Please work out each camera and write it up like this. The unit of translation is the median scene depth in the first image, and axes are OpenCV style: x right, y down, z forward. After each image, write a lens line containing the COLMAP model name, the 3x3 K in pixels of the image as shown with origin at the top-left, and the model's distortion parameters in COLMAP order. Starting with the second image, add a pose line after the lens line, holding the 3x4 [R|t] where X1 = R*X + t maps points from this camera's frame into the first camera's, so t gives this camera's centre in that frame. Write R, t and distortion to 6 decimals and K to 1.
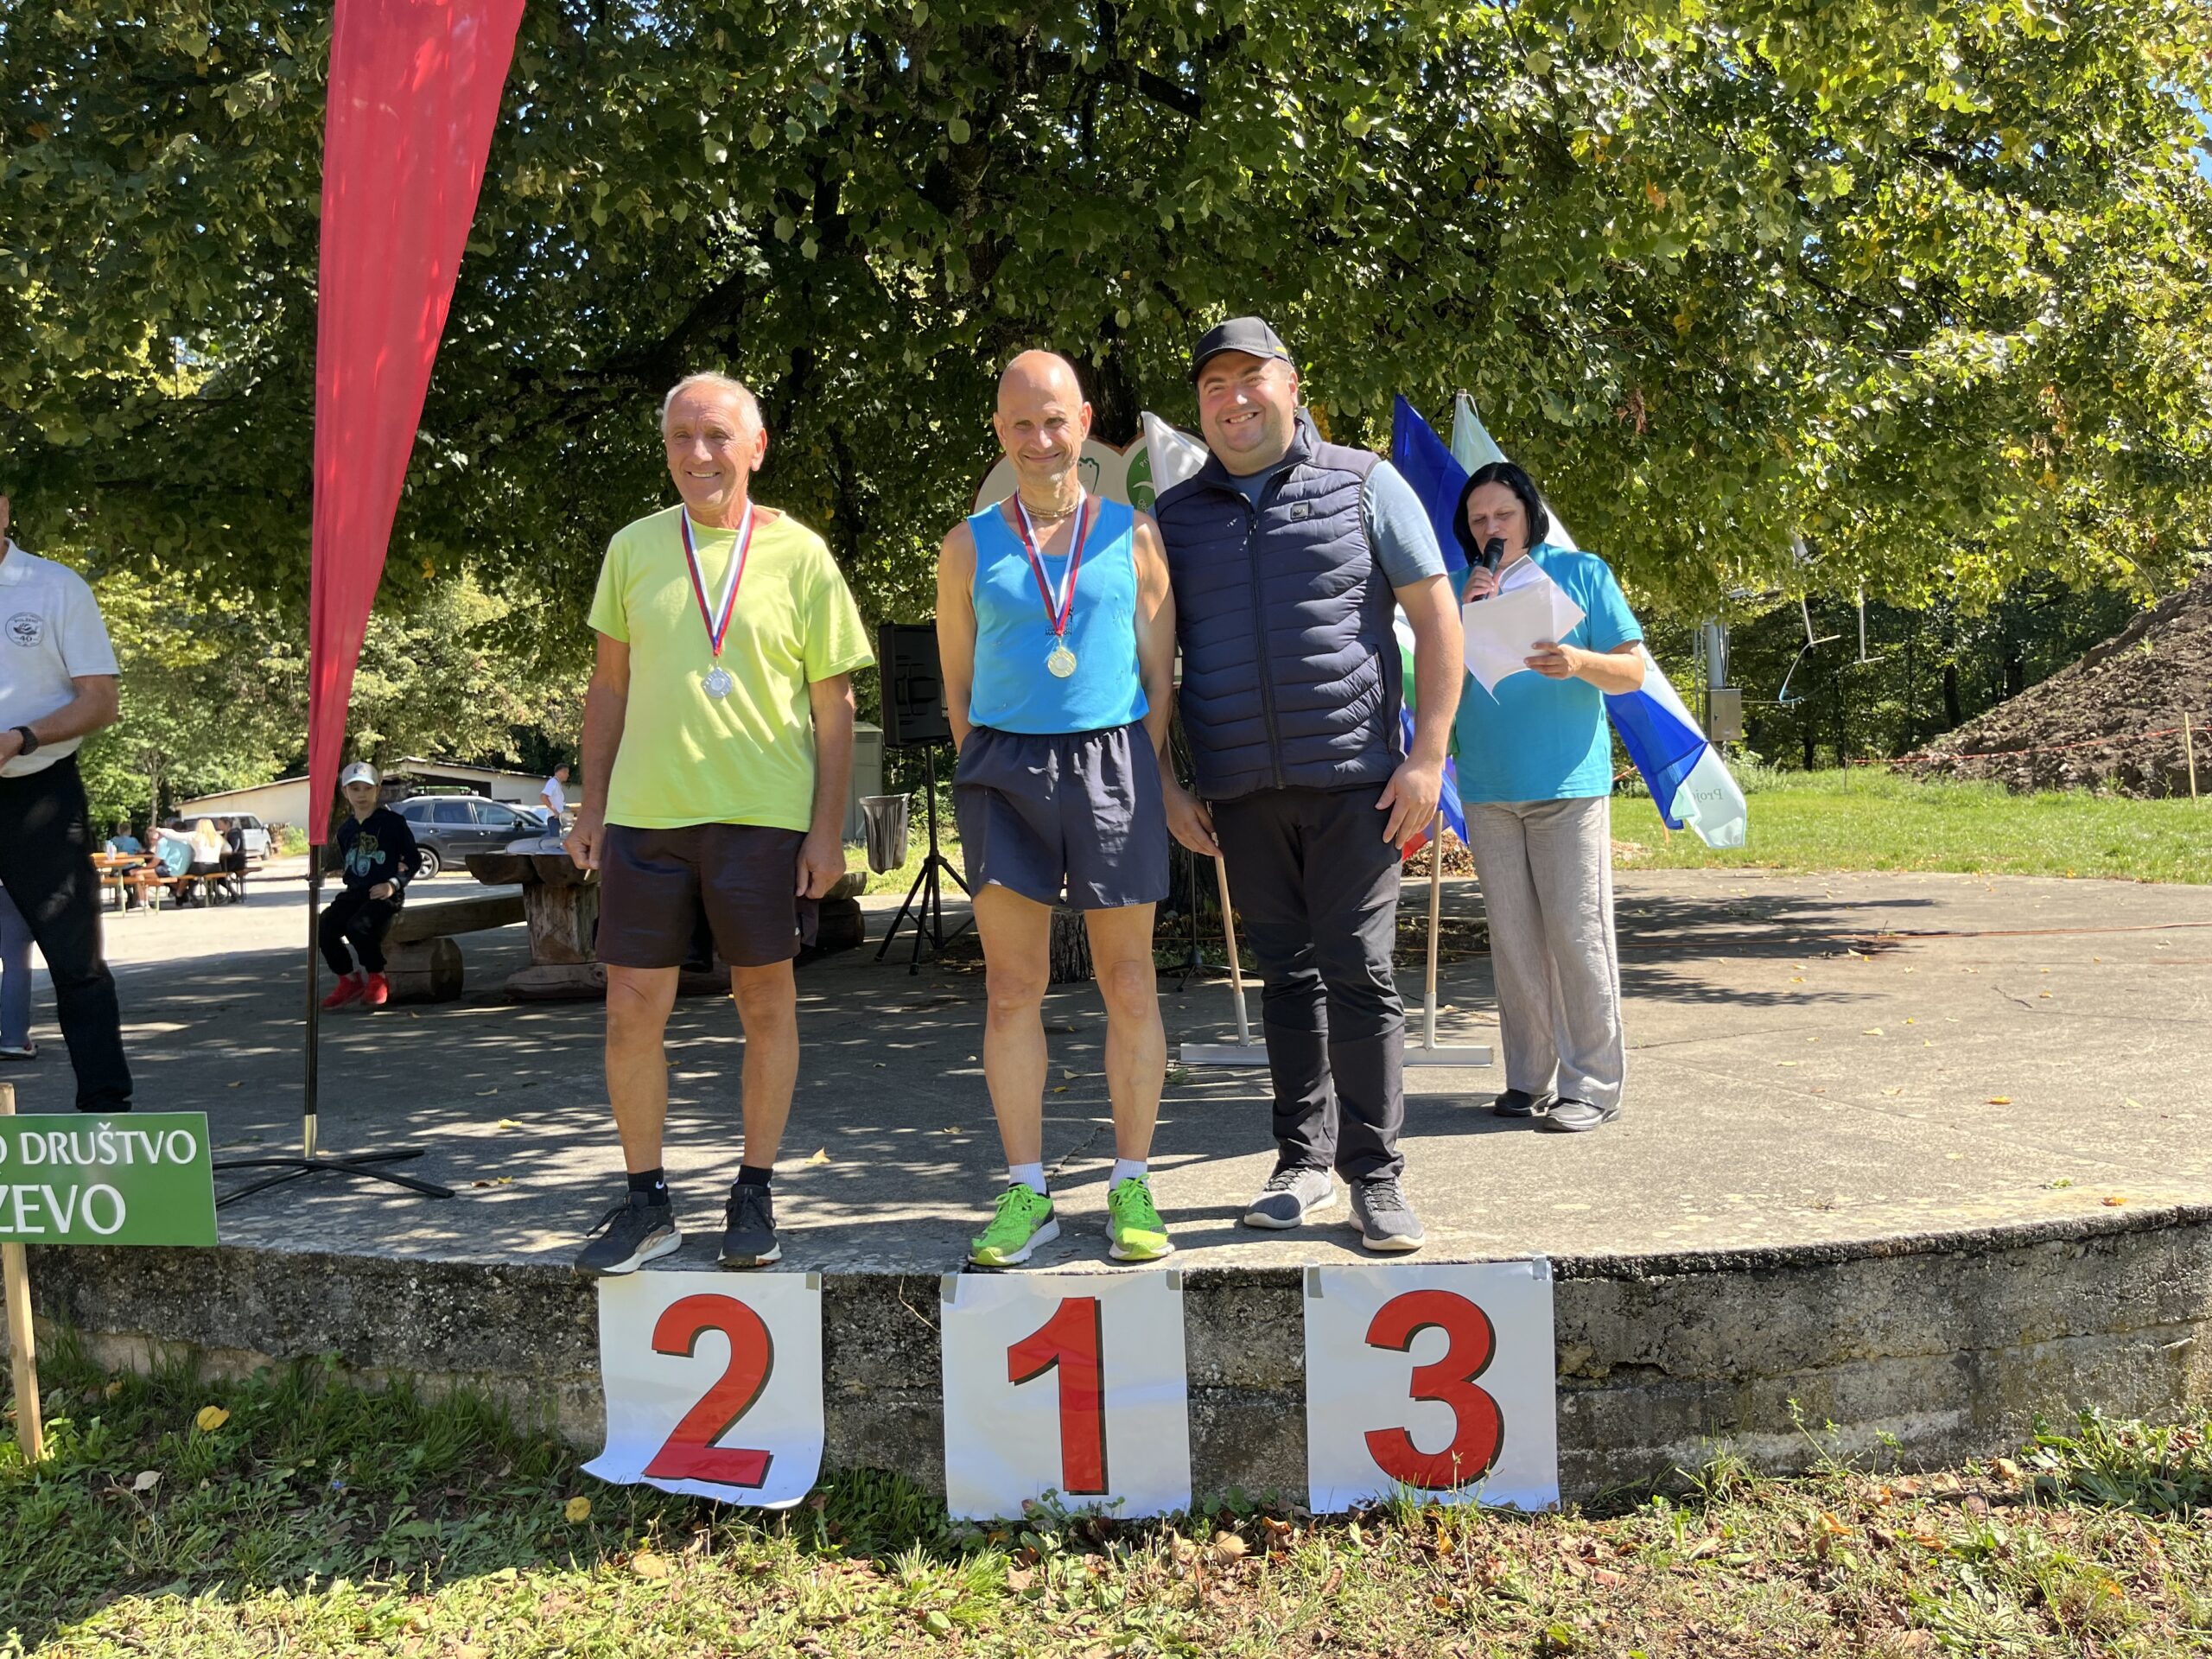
lens RADIAL K [[1667.9, 0, 1116.3], [0, 1667.9, 815.6], [0, 0, 1]] dist [0.071725, -0.090868]
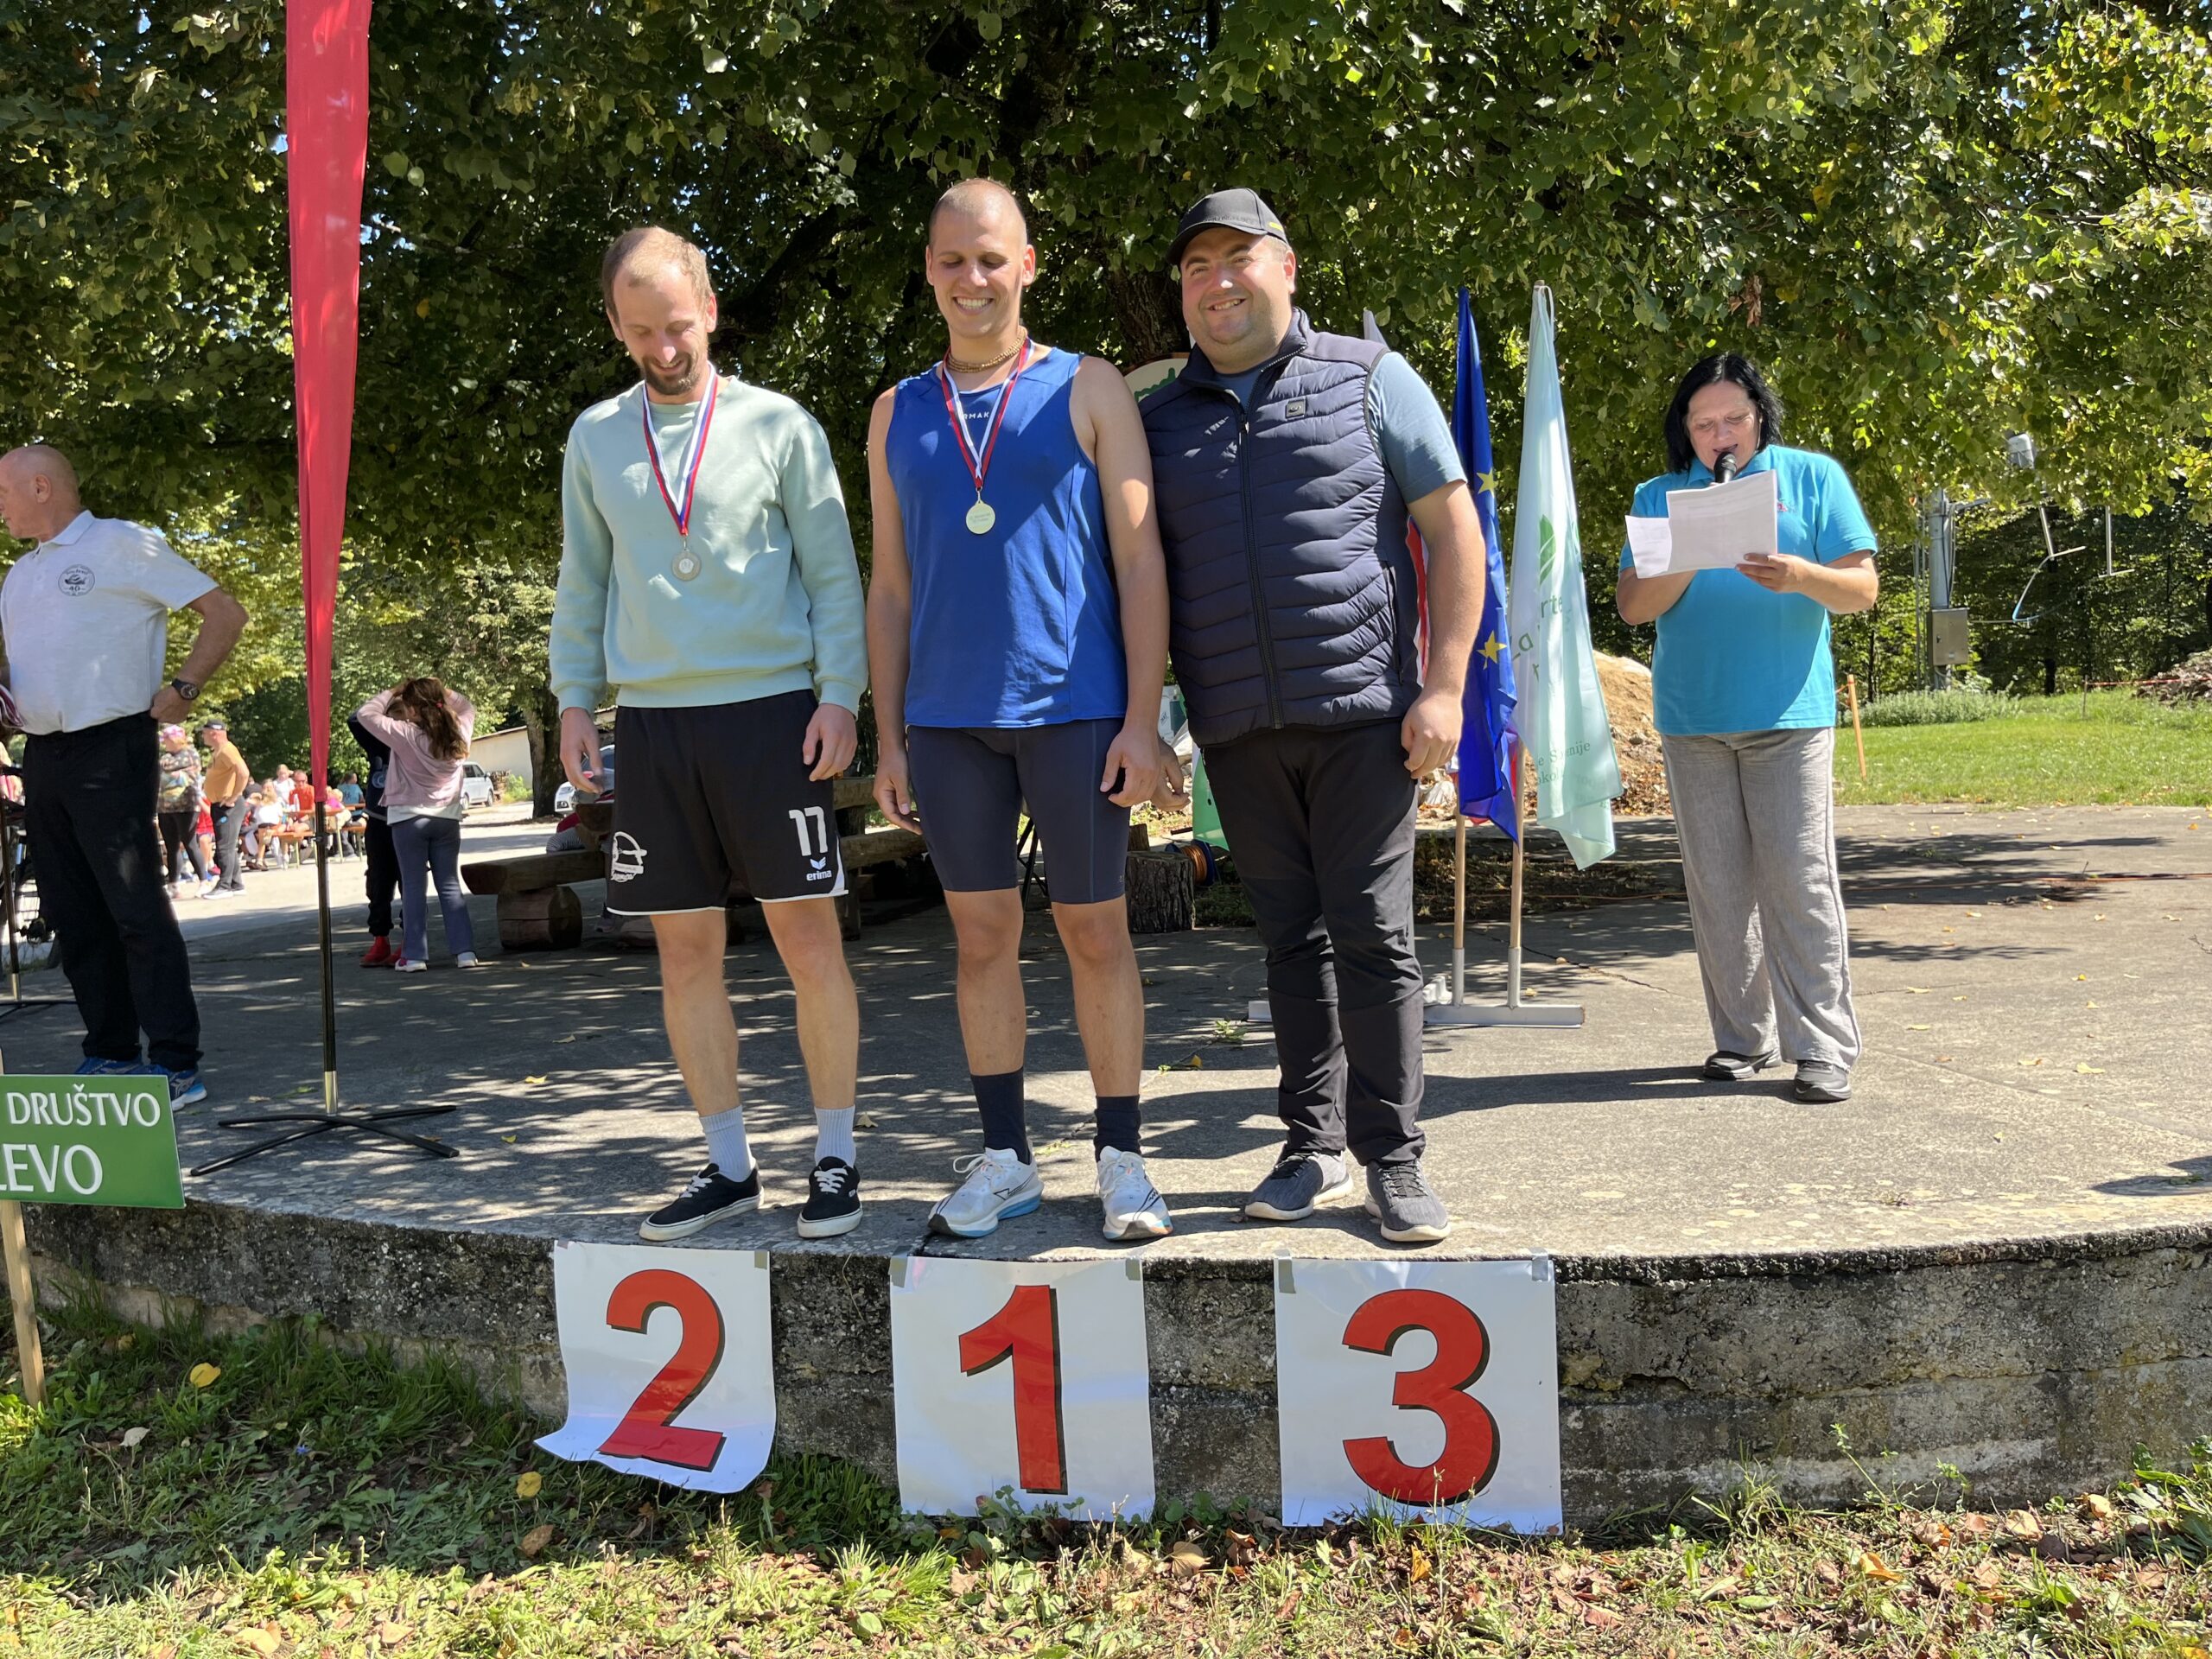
lens RADIAL K [[1681.4, 0, 1091.1], [0, 1681.4, 838.8], [0, 0, 1]] dist [0.082370, -0.113567]
pose [[0.991304, -0.007093, -0.131399, 0.133208], [0.013997, 0.998565, 0.051692, -0.007315], [0.130844, -0.053082, 0.989981, 0.089908]]
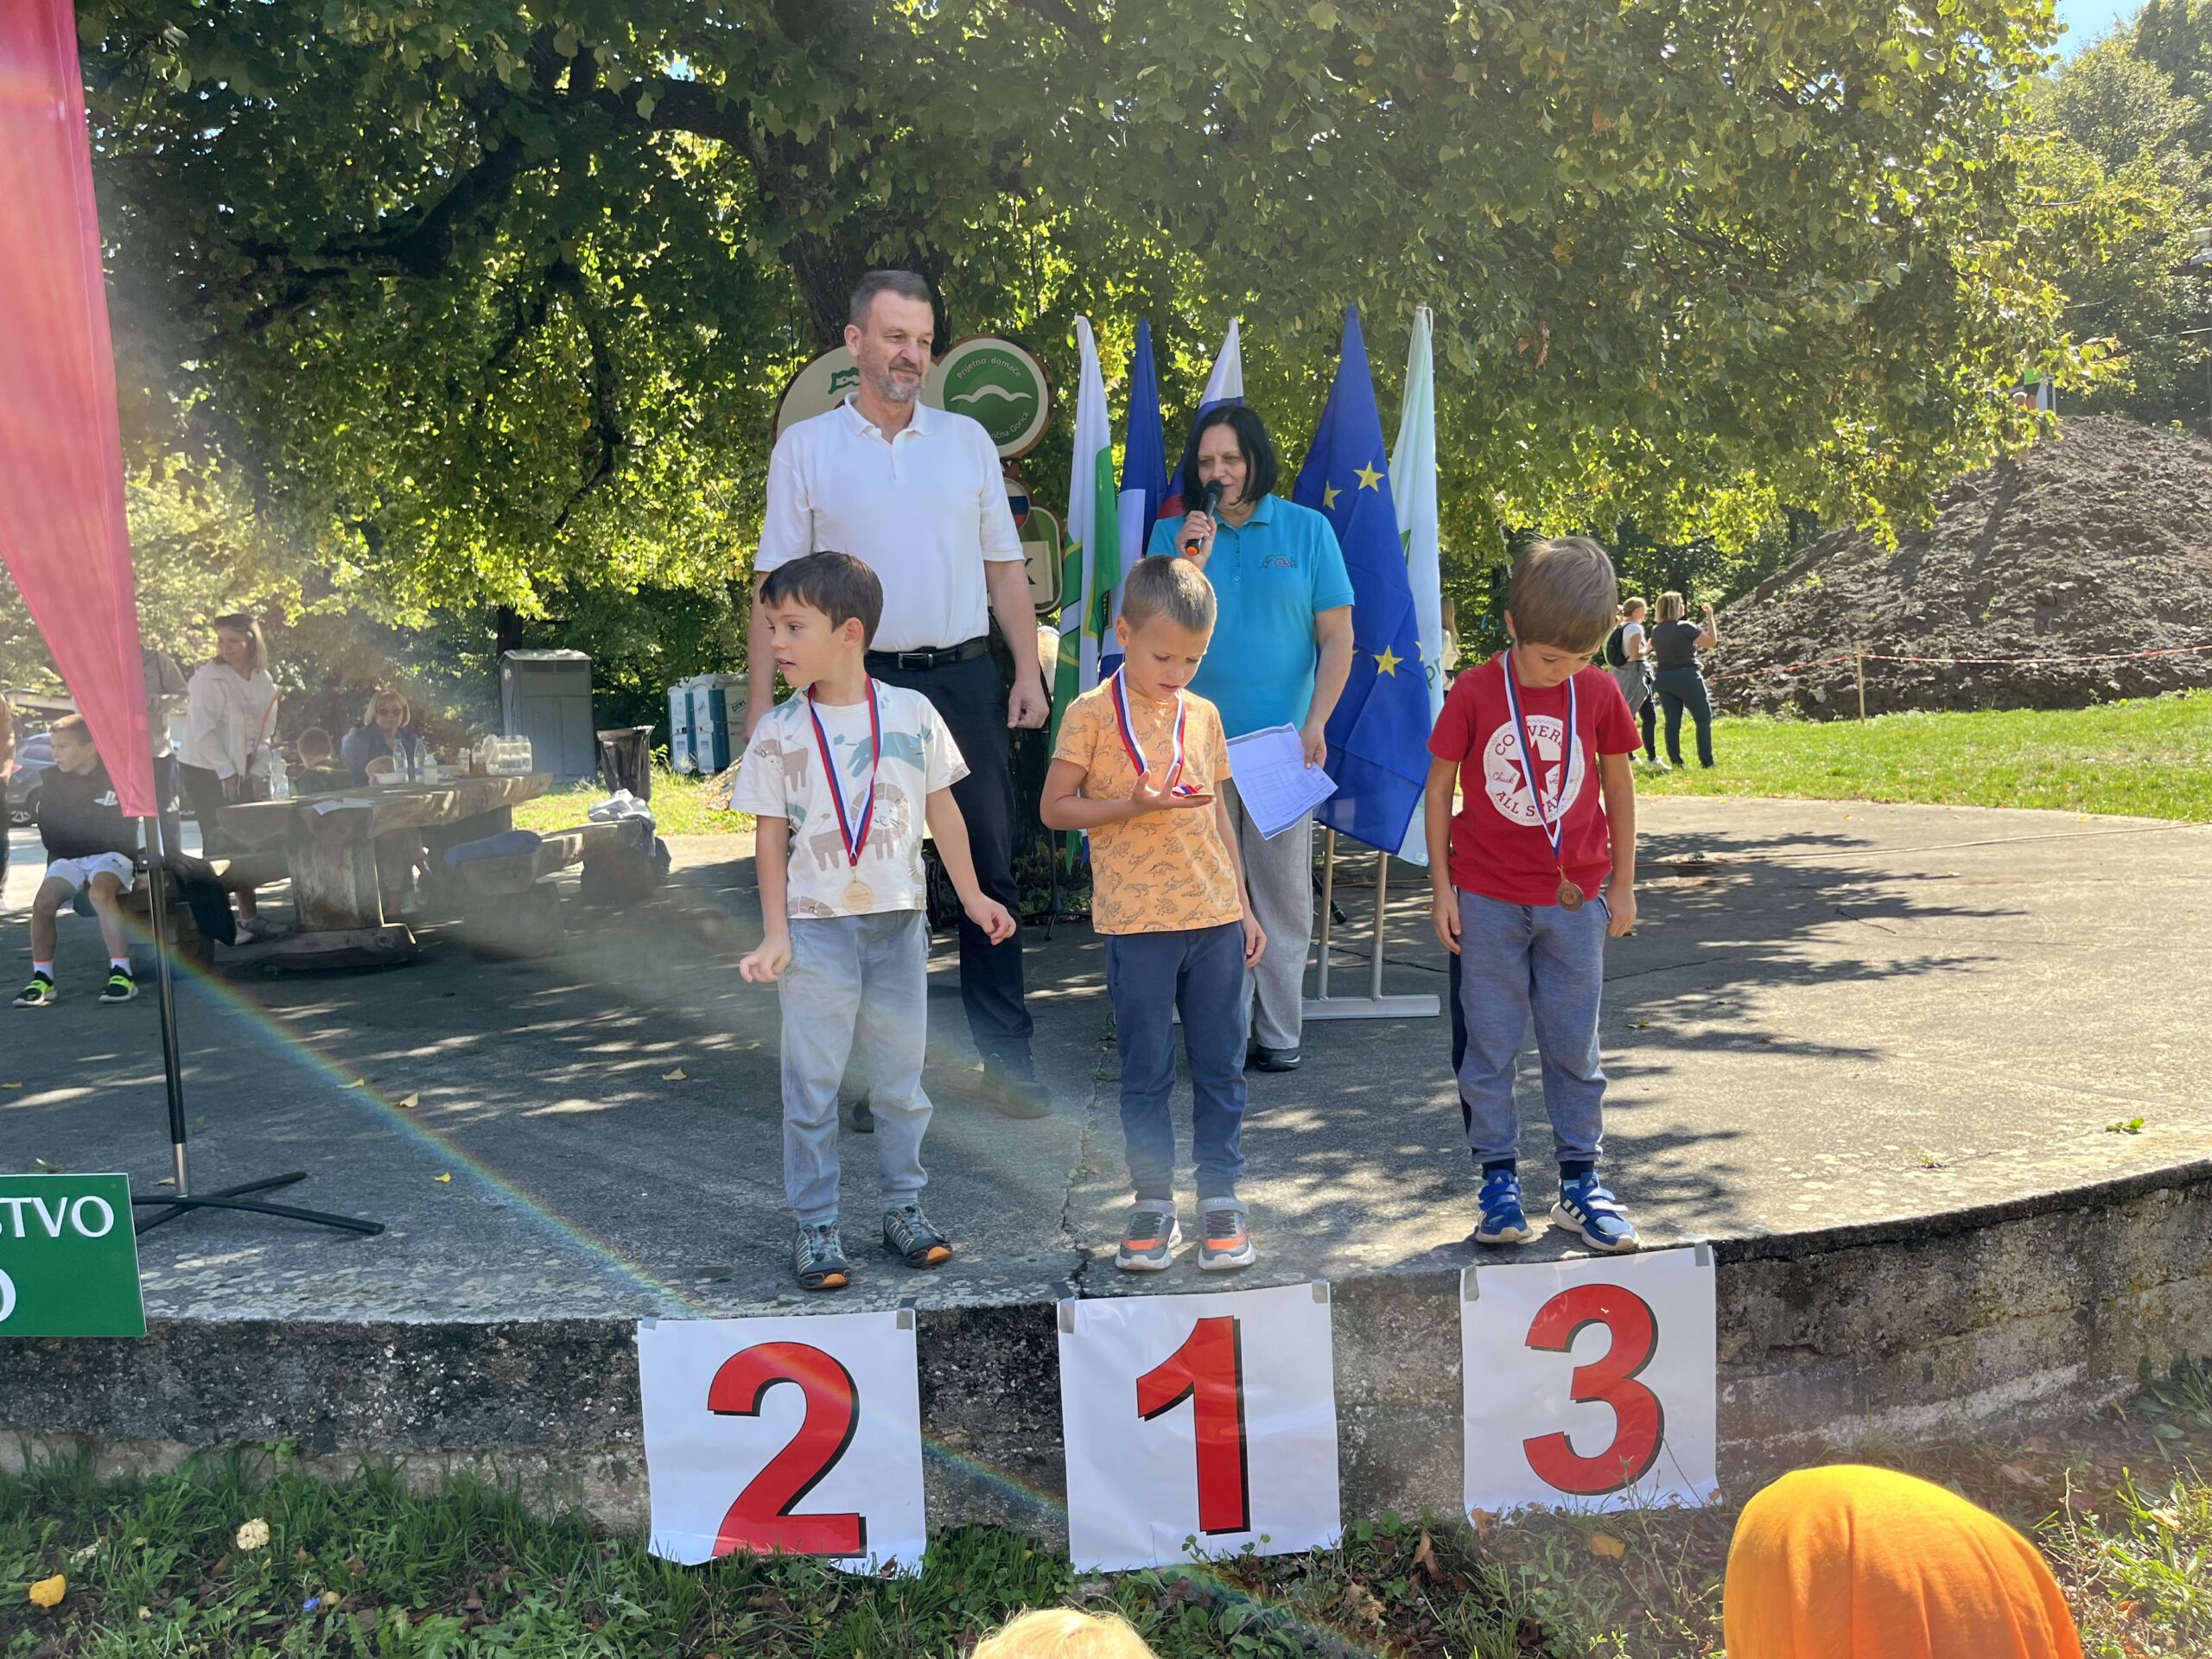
lens RADIAL K [[1667.1, 0, 1112.2], [0, 1667.1, 843.1], [0, 0, 1]] dist [0.079101, -0.108116]
pose [[0.983570, -0.021082, 0.179293, -0.228316], [0.010338, 0.998106, 0.060647, -0.017952], [-0.180232, -0.057797, 0.981925, 0.151426]]
